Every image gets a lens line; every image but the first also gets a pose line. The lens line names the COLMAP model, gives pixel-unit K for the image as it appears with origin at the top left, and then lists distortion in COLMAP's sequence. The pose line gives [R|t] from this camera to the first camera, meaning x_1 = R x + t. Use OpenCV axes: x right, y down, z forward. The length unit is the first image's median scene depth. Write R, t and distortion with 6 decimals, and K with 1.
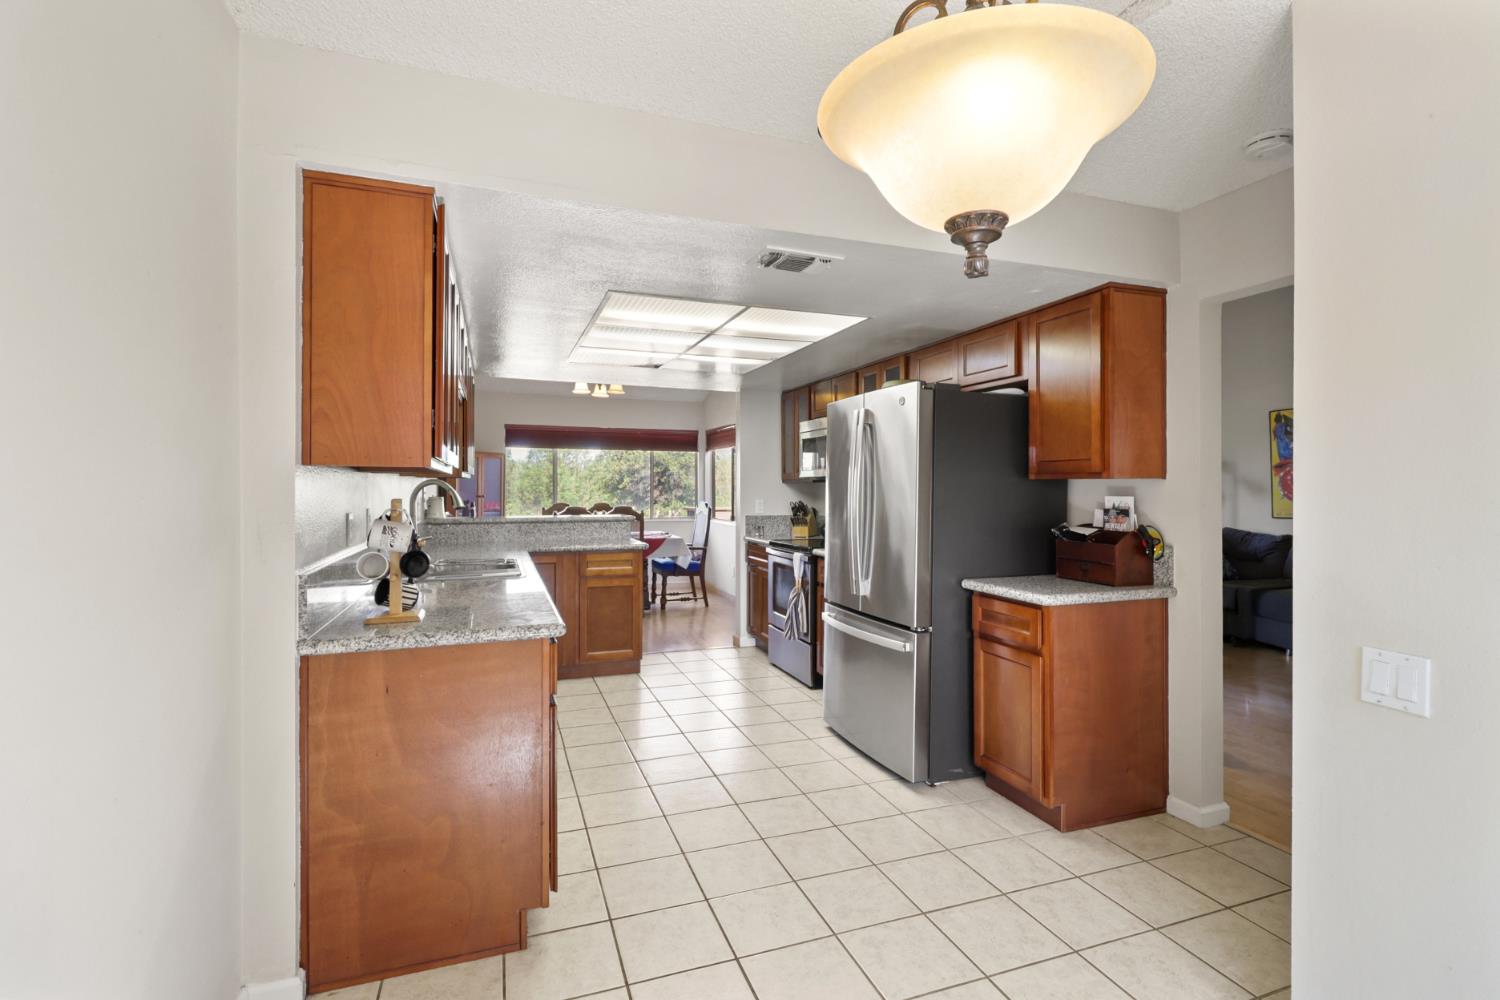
lens RADIAL K [[710.5, 0, 750.0], [0, 710.5, 500.0], [0, 0, 1]] dist [0.001848, -0.000294]
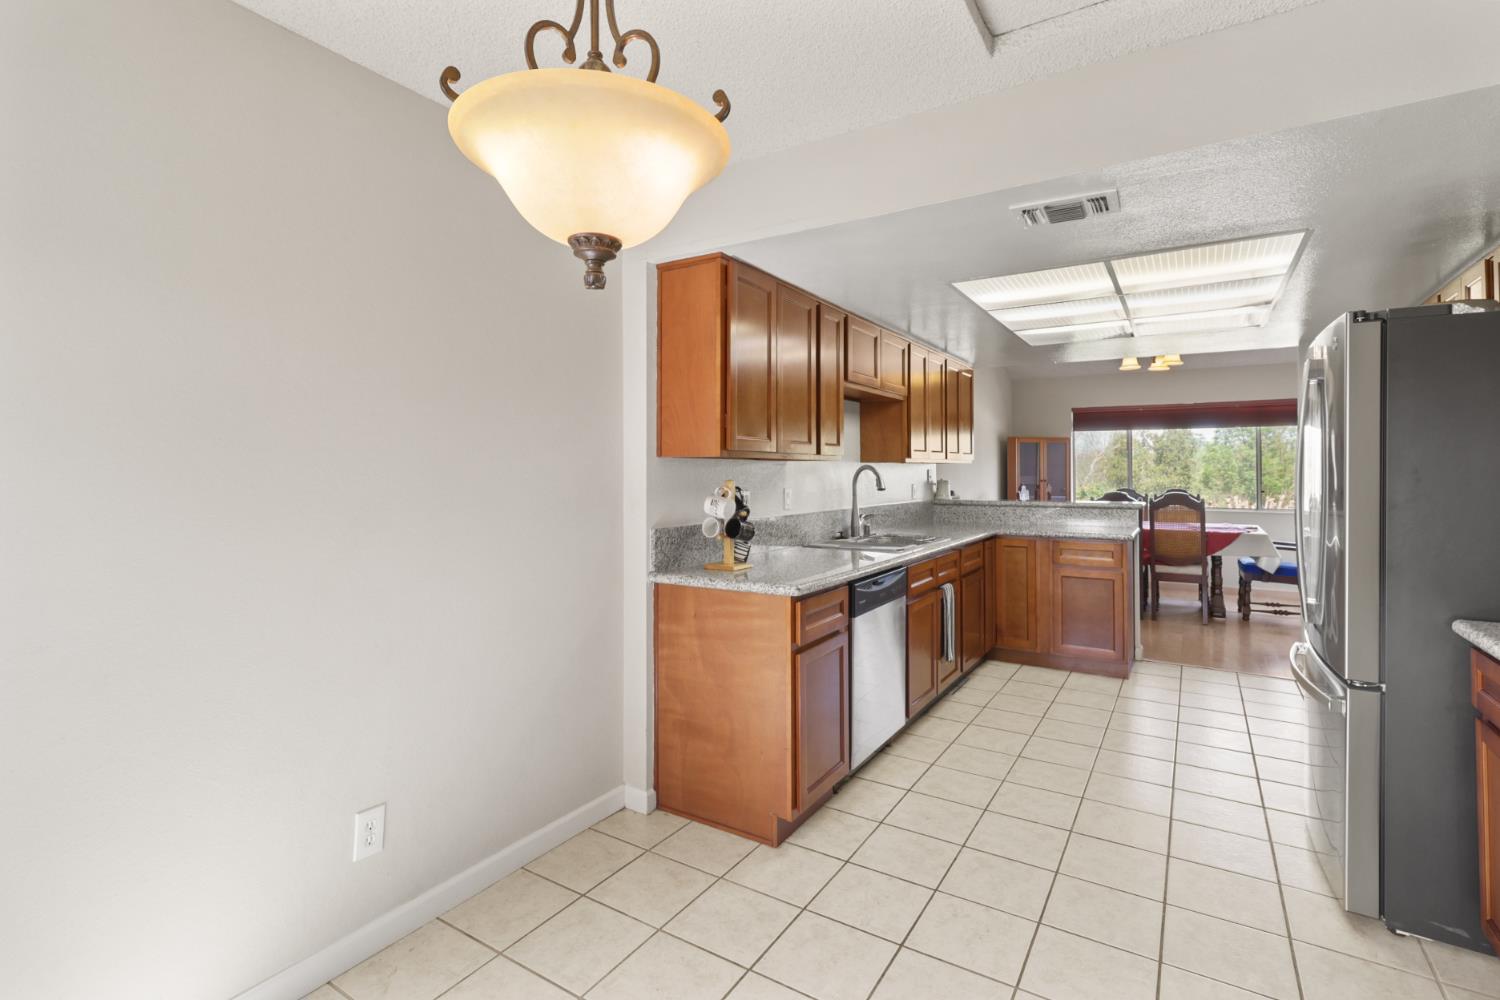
lens RADIAL K [[694.1, 0, 754.2], [0, 694.1, 476.1], [0, 0, 1]] dist [0.000489, 0.000358]
pose [[0.613330, 0.001585, -0.789825, 0.227823], [-0.011311, 0.999913, -0.006777, -0.000443], [0.789746, 0.013090, 0.613295, 0.085666]]
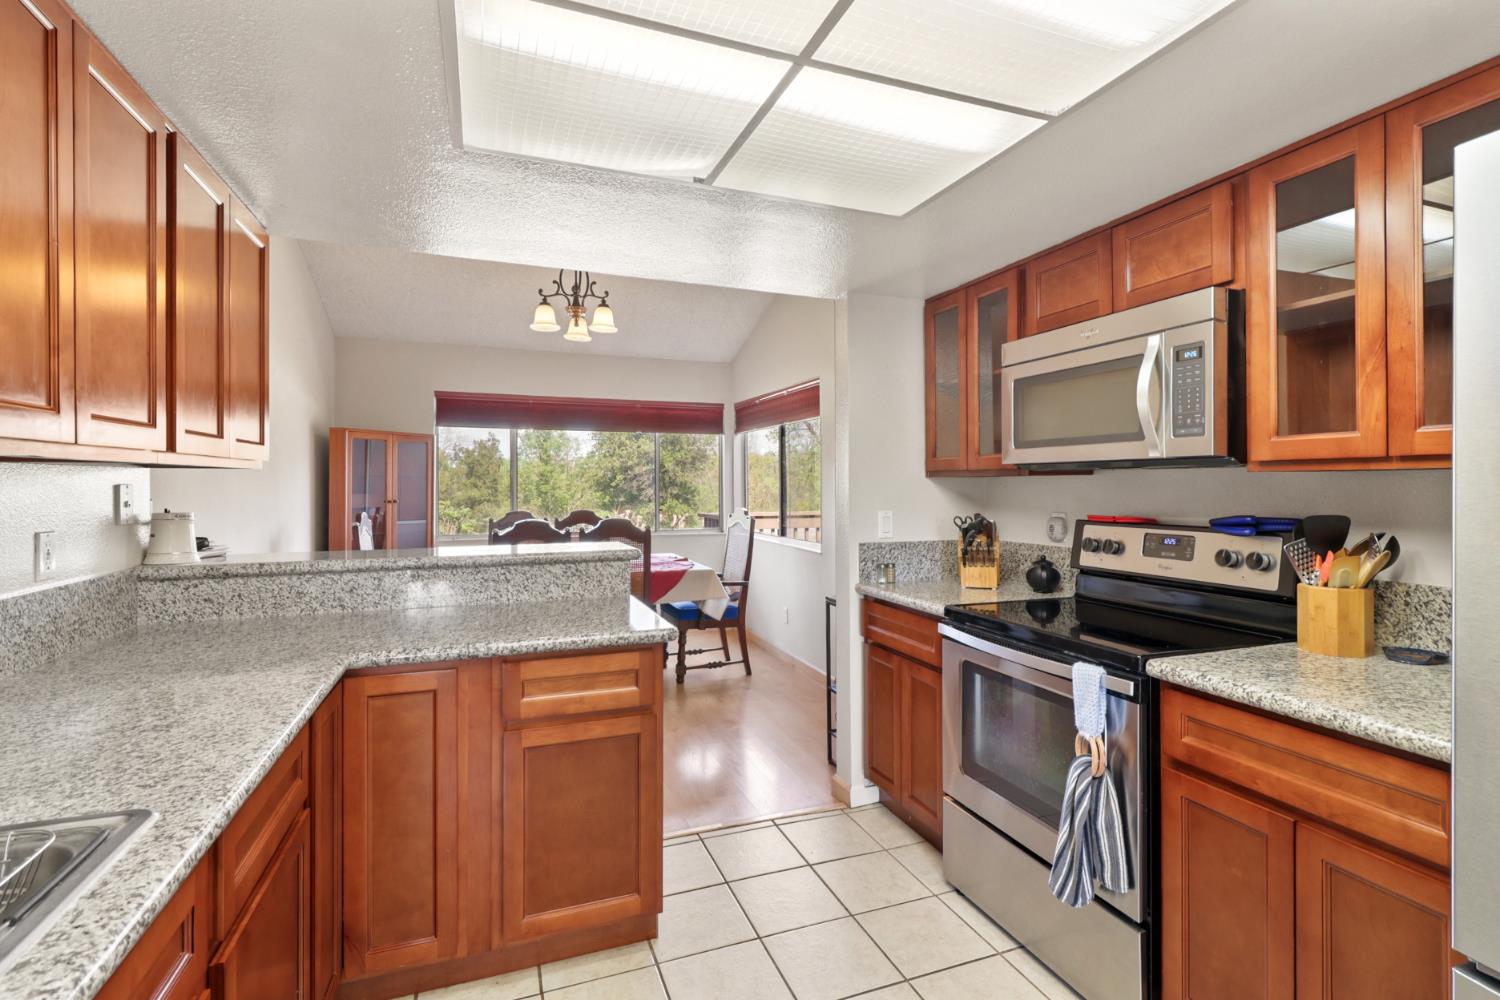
lens RADIAL K [[694.1, 0, 754.2], [0, 694.1, 476.1], [0, 0, 1]] dist [0.000489, 0.000358]
pose [[0.999793, -0.003748, 0.019987, -0.097345], [0.004343, 0.999547, -0.029797, -0.011834], [-0.019866, 0.029877, 0.999356, 0.545776]]
